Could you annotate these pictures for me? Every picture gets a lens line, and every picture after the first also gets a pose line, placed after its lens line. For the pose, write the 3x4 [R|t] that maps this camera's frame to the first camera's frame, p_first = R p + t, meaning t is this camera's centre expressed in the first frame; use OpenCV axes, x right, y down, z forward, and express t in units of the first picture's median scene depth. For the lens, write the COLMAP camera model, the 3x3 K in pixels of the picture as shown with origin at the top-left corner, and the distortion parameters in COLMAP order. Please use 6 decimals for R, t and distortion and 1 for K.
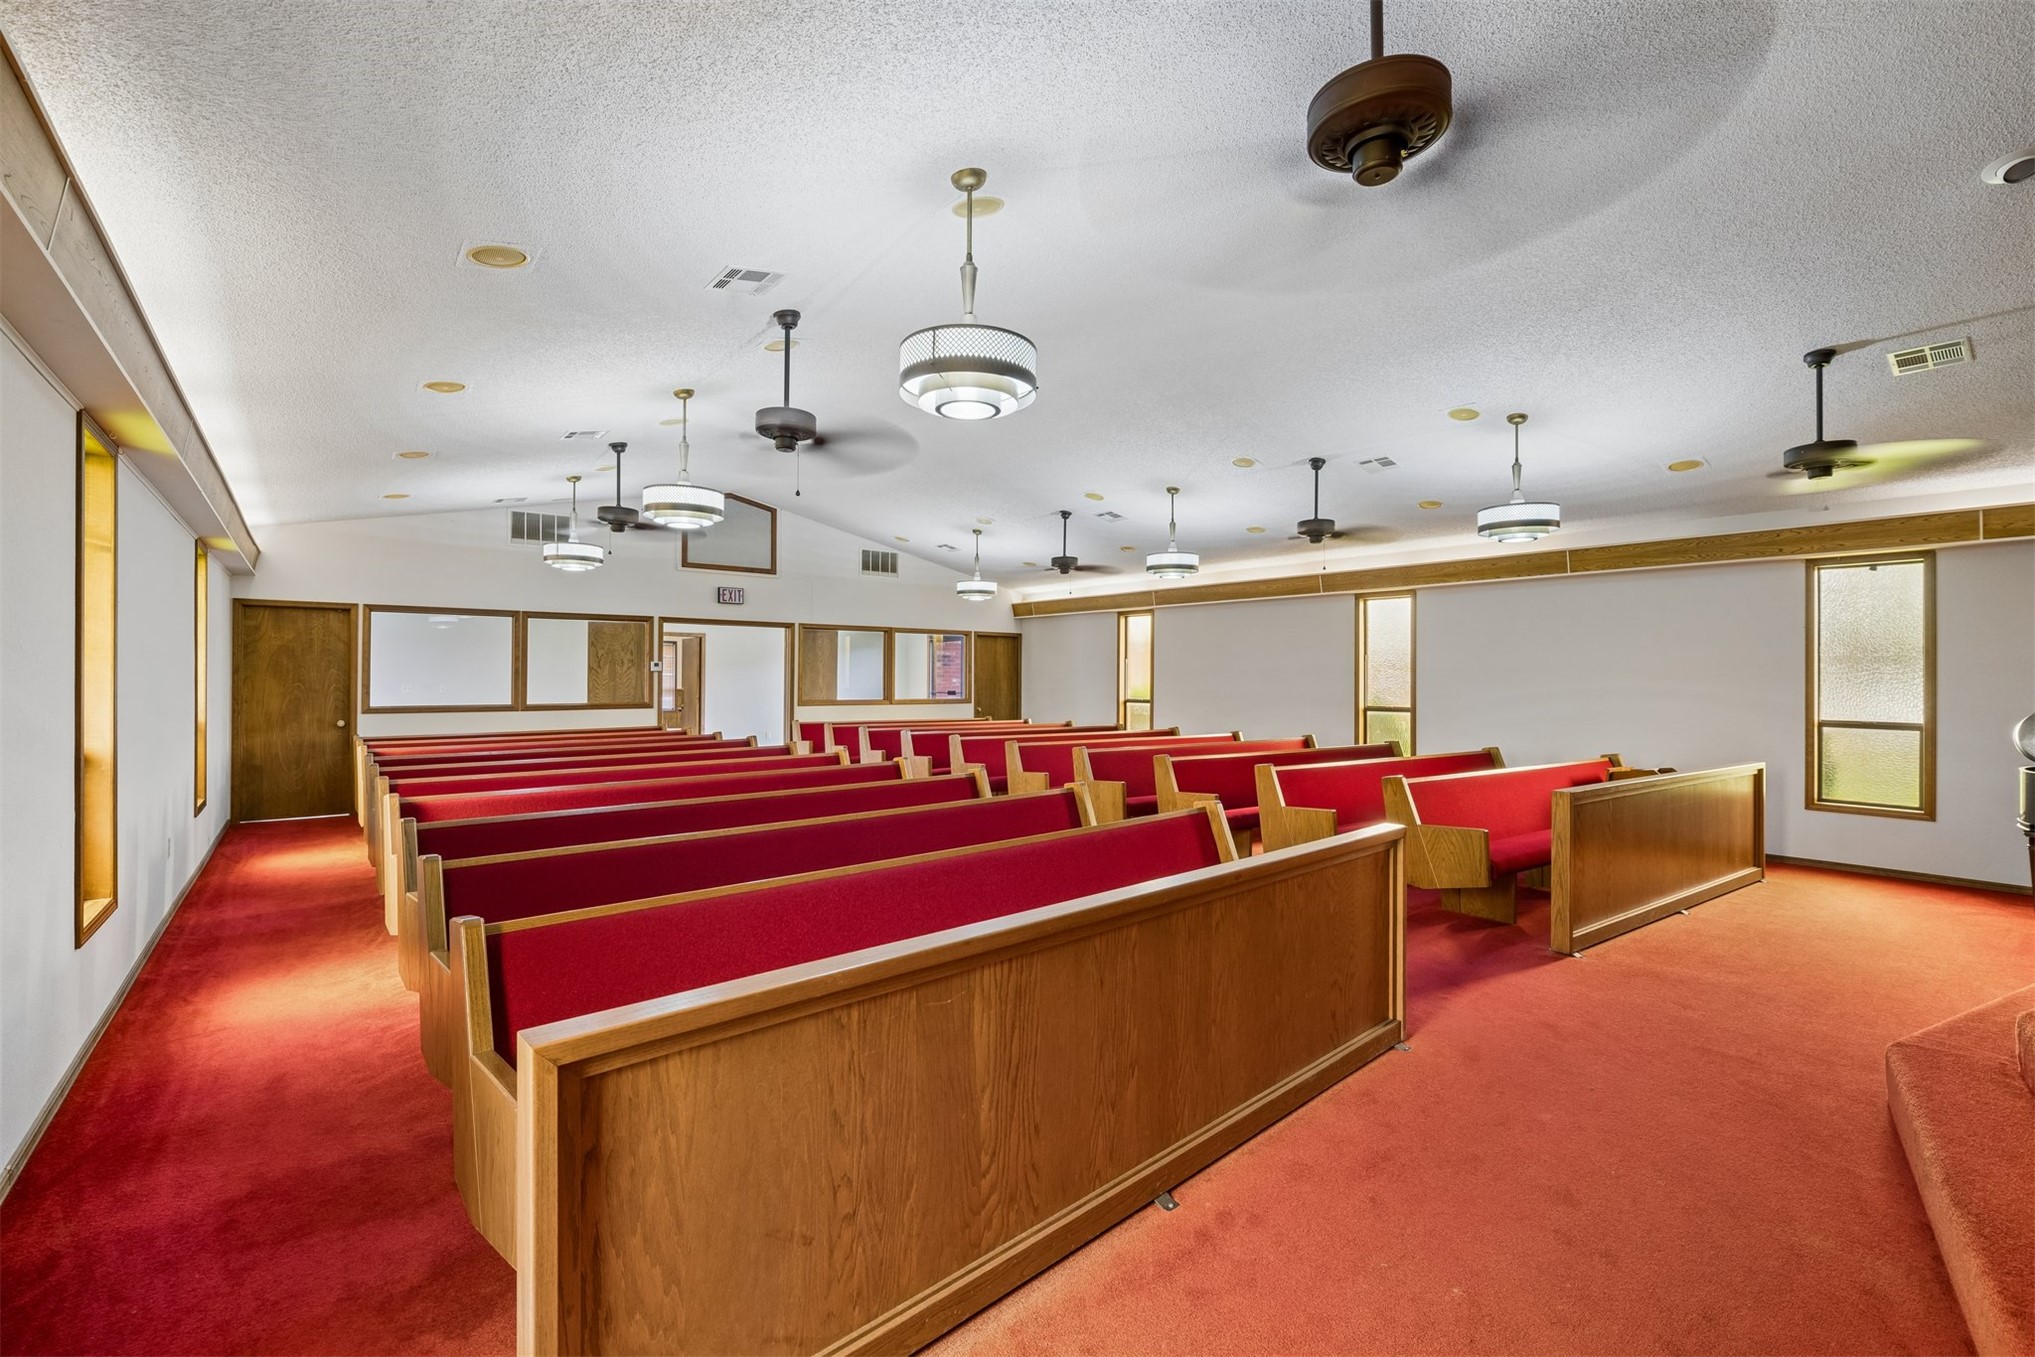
lens RADIAL K [[918.1, 0, 1017.5], [0, 918.1, 678.5], [0, 0, 1]] dist [-0.000336, 0.000135]
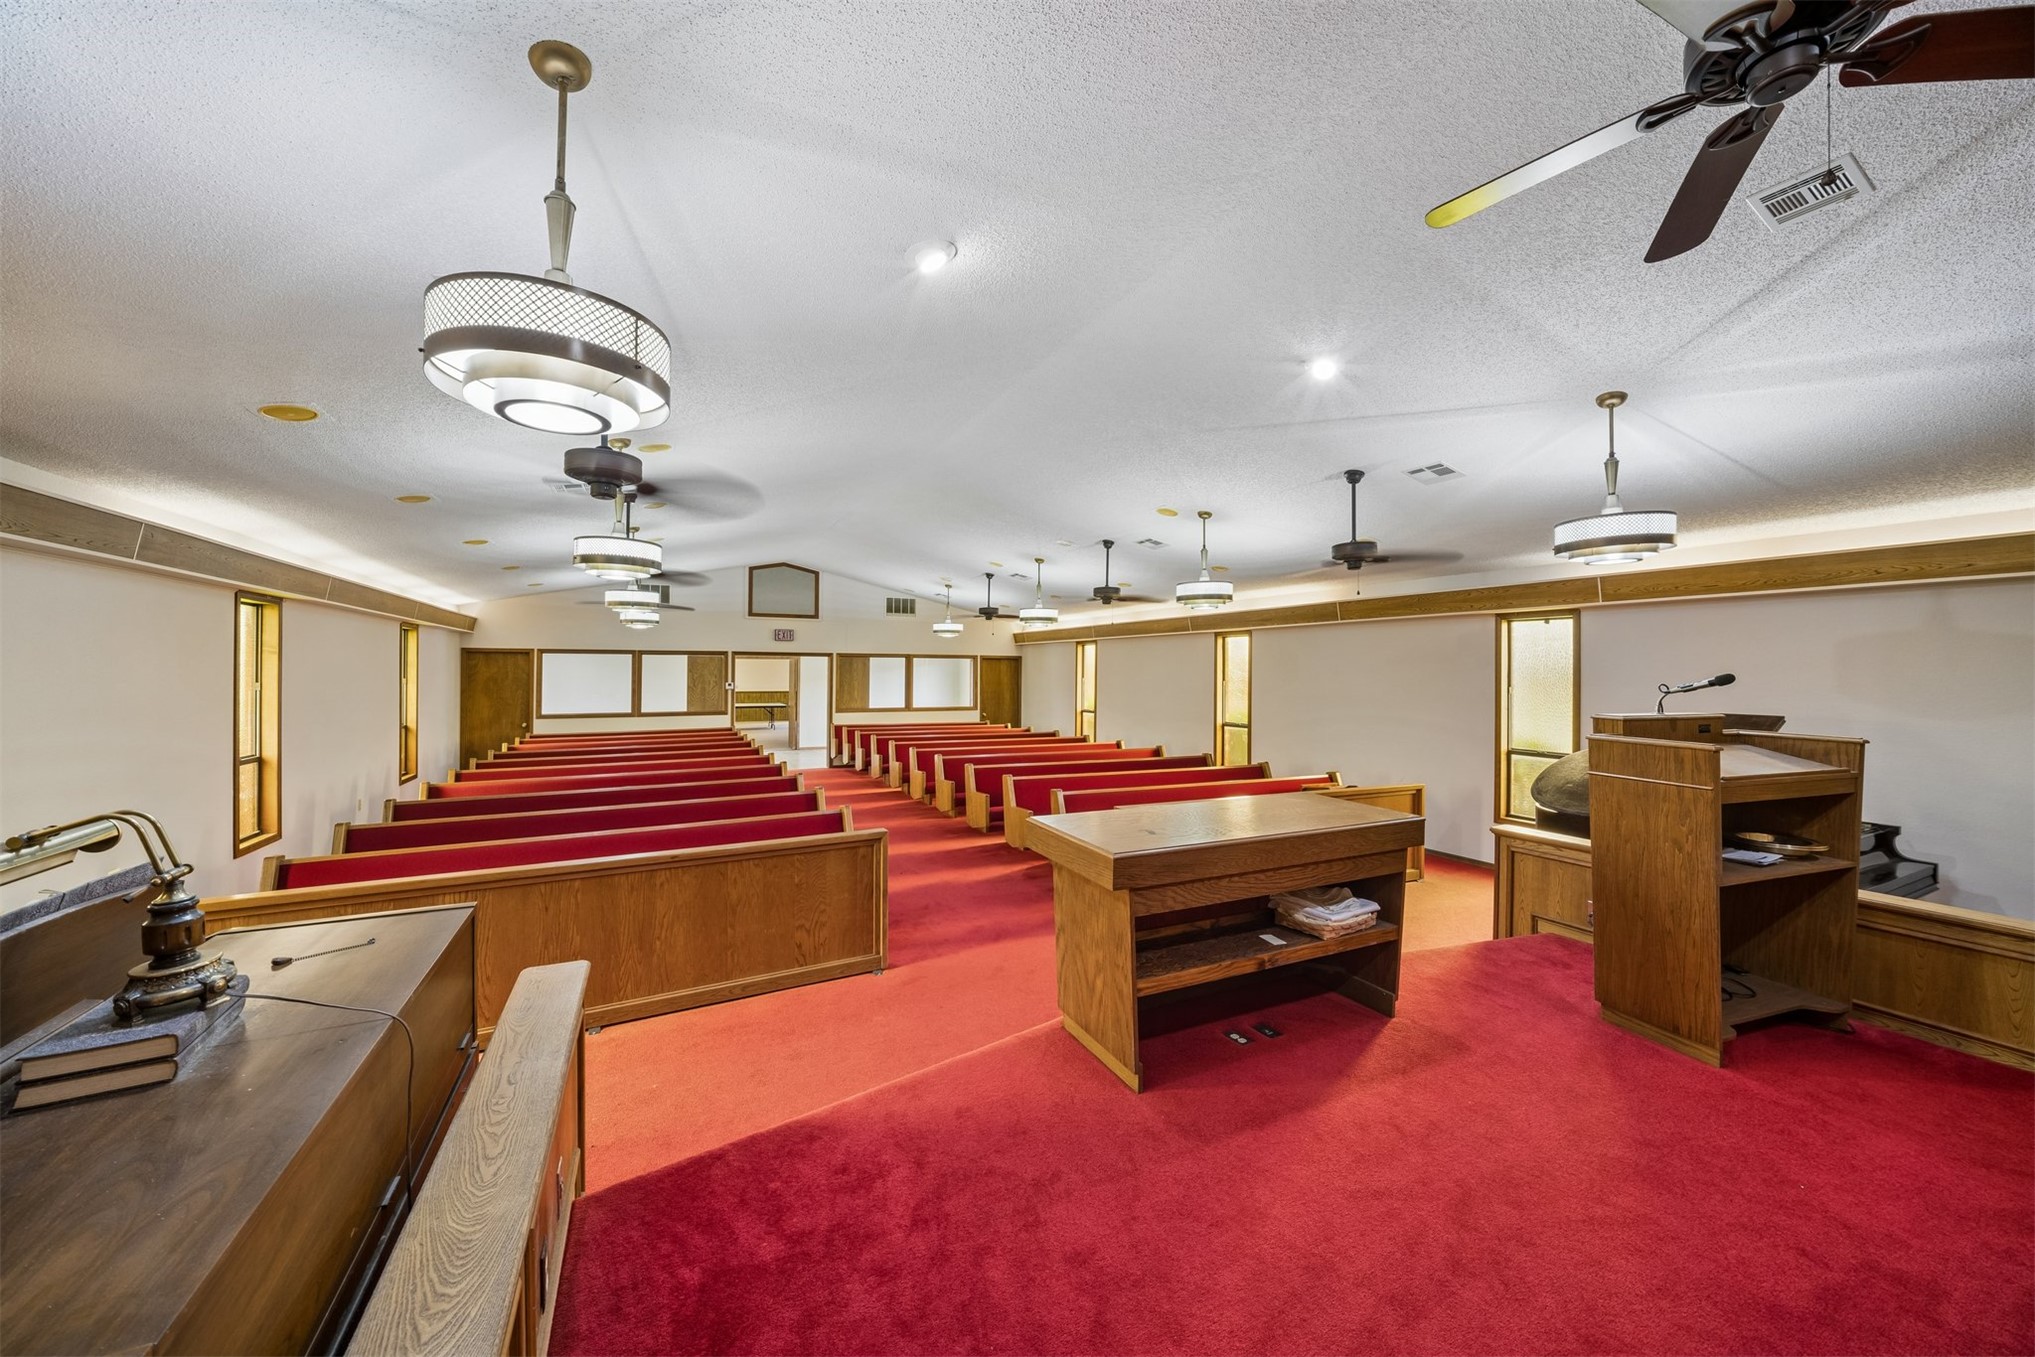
lens RADIAL K [[764.2, 0, 1009.0], [0, 764.2, 664.9], [0, 0, 1]] dist [-0.017282, 0.000124]
pose [[0.974627, -0.001540, -0.223828, 0.326299], [-0.000675, 0.999952, -0.009821, -0.037311], [0.223832, 0.009723, 0.974579, -0.074297]]
